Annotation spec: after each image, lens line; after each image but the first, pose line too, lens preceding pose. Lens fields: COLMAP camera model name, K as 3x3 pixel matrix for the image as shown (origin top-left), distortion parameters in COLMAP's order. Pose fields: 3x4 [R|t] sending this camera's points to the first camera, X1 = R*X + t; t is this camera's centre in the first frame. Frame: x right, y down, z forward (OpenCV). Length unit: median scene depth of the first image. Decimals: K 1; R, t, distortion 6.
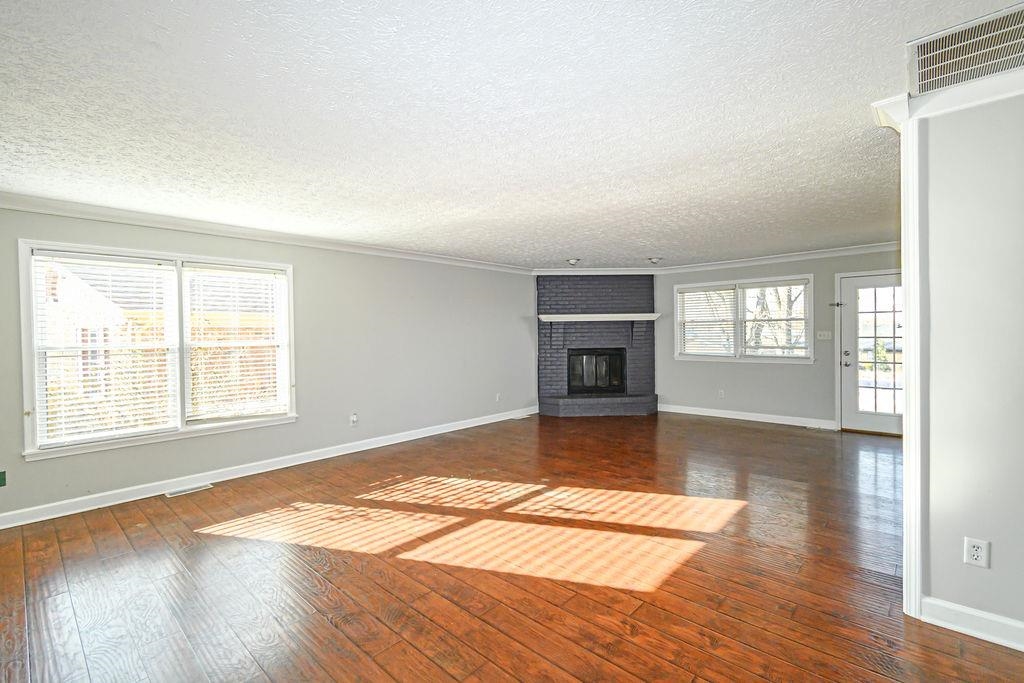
lens RADIAL K [[459.1, 0, 512.0], [0, 459.1, 341.5], [0, 0, 1]] dist [0.001199, -0.000007]
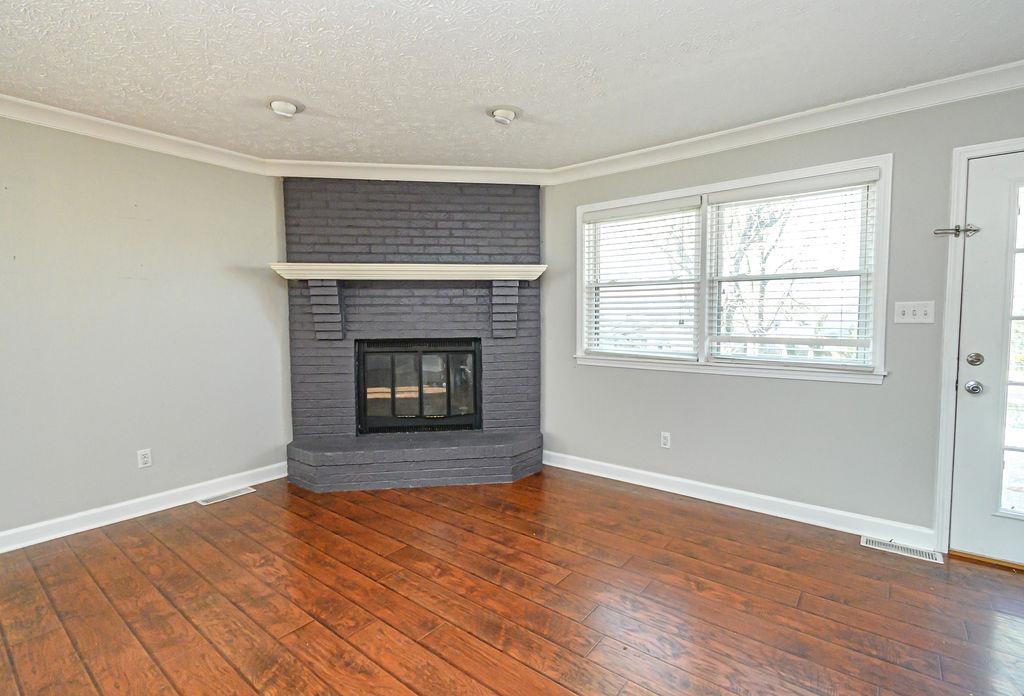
lens RADIAL K [[503.5, 0, 512.0], [0, 503.5, 348.0], [0, 0, 1]] dist [0.018084, -0.000158]
pose [[0.998524, 0.006472, 0.053929, 0.258367], [-0.008877, 0.998971, 0.044478, 0.000467], [-0.053586, -0.044892, 0.997554, 0.479846]]
